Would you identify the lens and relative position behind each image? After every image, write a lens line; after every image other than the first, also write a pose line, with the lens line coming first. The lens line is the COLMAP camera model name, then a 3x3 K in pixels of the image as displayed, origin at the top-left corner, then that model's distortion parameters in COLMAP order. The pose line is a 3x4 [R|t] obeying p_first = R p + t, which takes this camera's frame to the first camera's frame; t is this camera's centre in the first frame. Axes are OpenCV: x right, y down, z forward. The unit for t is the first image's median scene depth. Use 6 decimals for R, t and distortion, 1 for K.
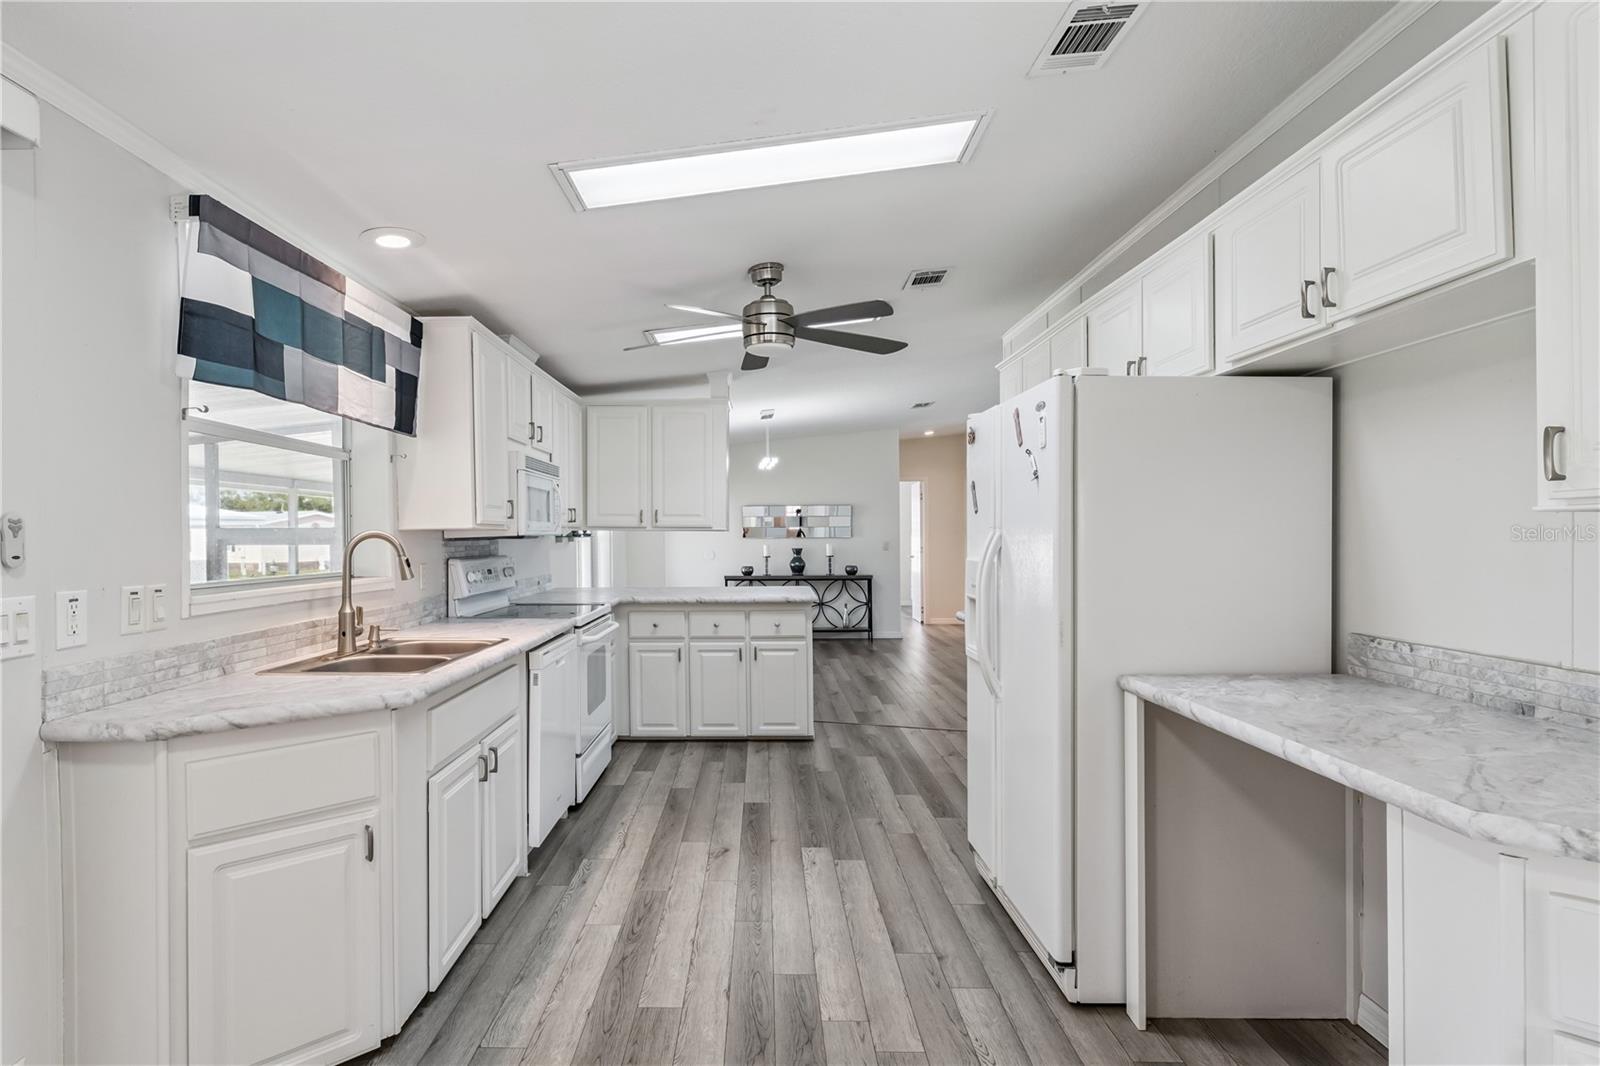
lens RADIAL K [[811.4, 0, 740.3], [0, 811.4, 535.8], [0, 0, 1]] dist [-0.001897, -0.001434]
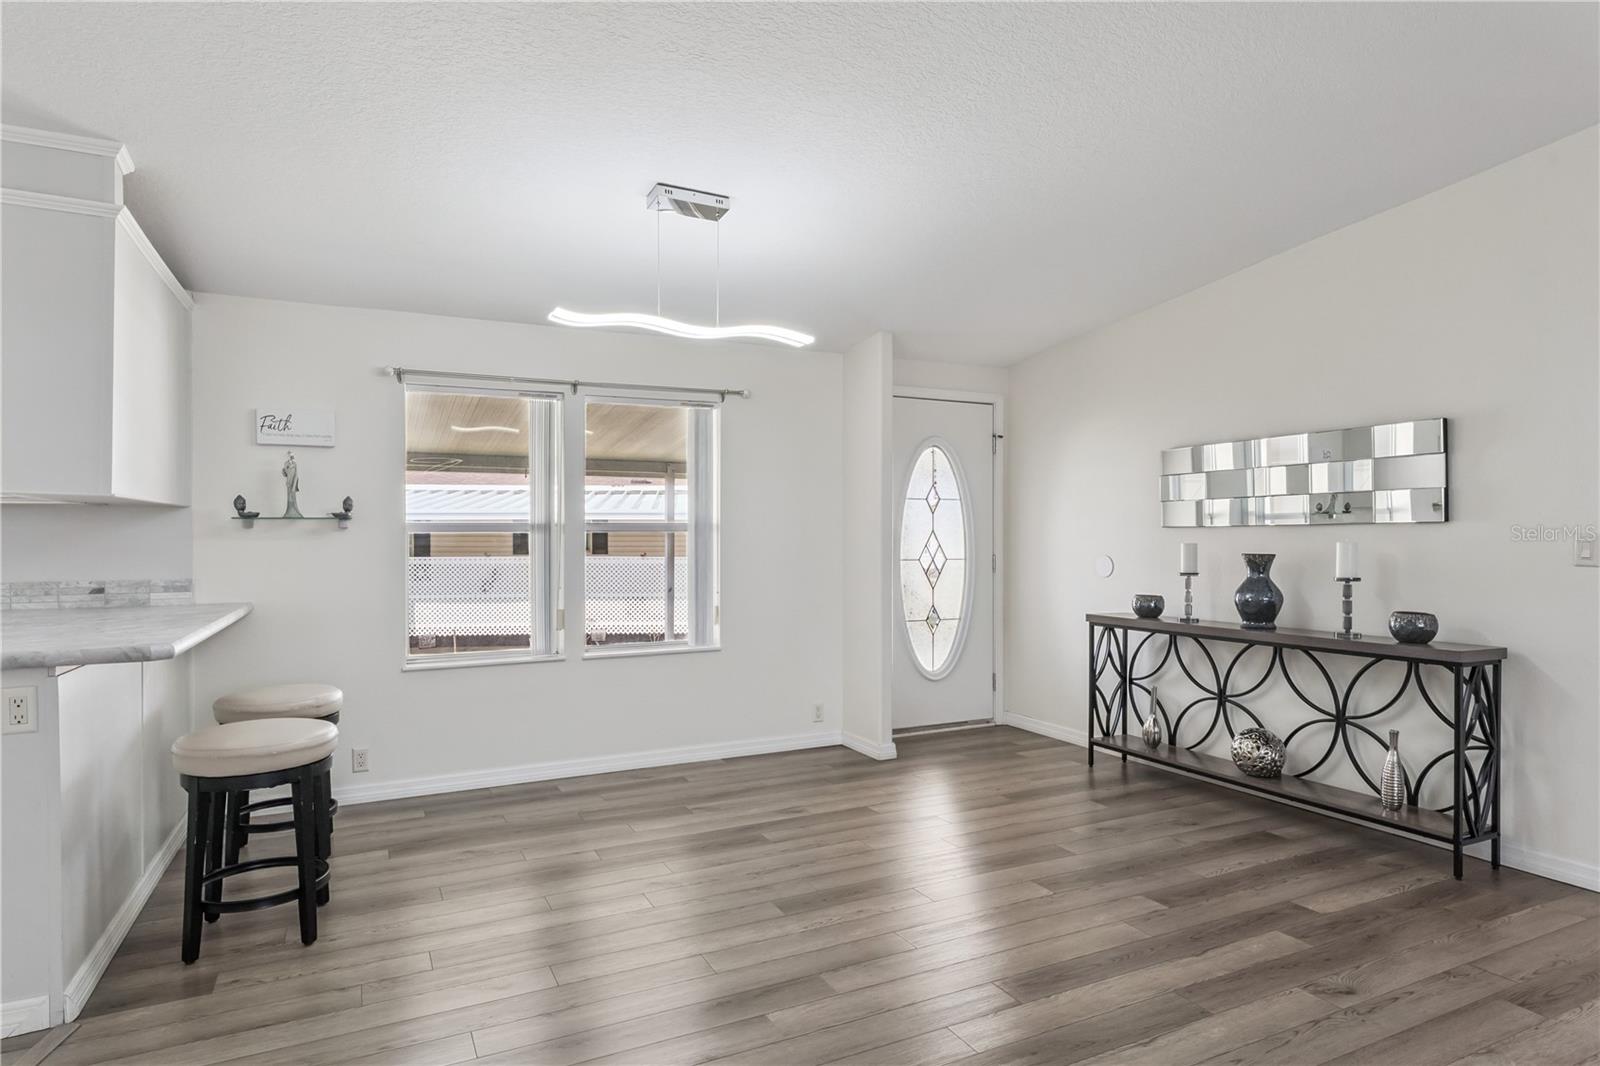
lens RADIAL K [[899.2, 0, 775.6], [0, 899.2, 539.6], [0, 0, 1]] dist [-0.001151, -0.001057]
pose [[0.461895, 0.004149, -0.886925, 1.028874], [-0.002462, 0.999991, 0.003396, 0.025977], [0.886931, 0.000615, 0.461902, 1.945663]]
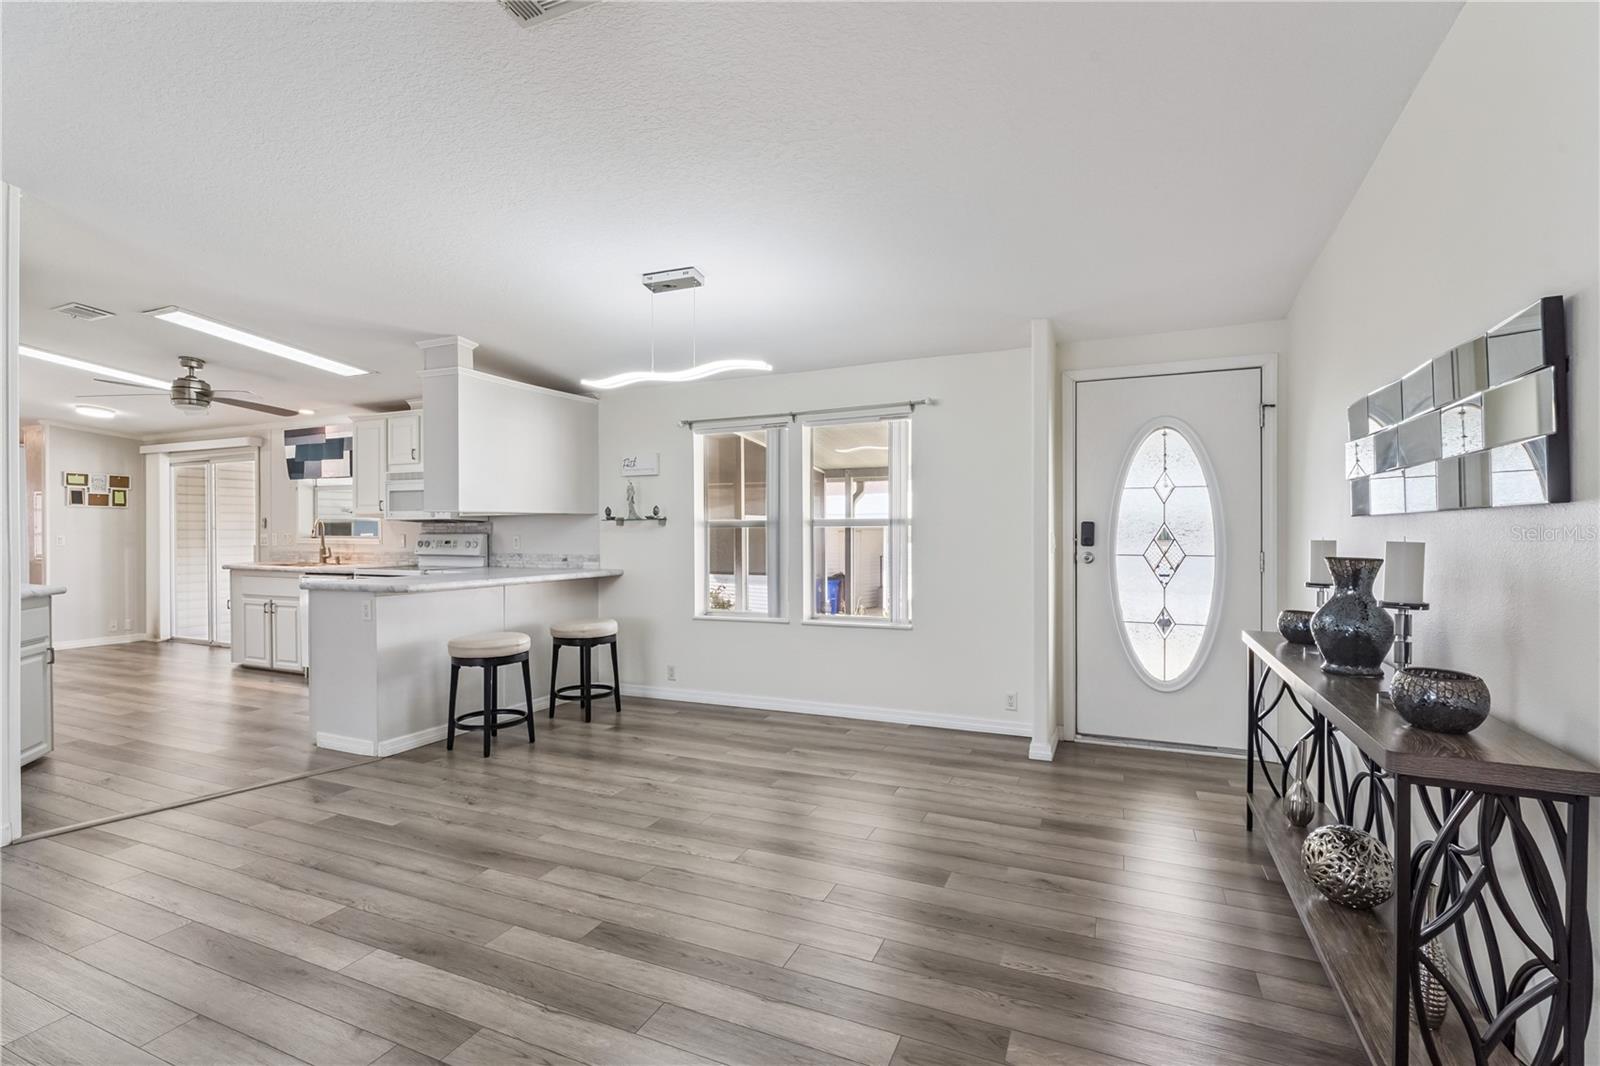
lens RADIAL K [[726.9, 0, 794.9], [0, 726.9, 528.8], [0, 0, 1]] dist [-0.003942, 0.000532]
pose [[-0.379465, 0.003933, -0.925198, 1.022072], [0.002456, 0.999992, 0.003244, 0.018575], [0.925203, -0.001041, -0.379472, 2.909838]]
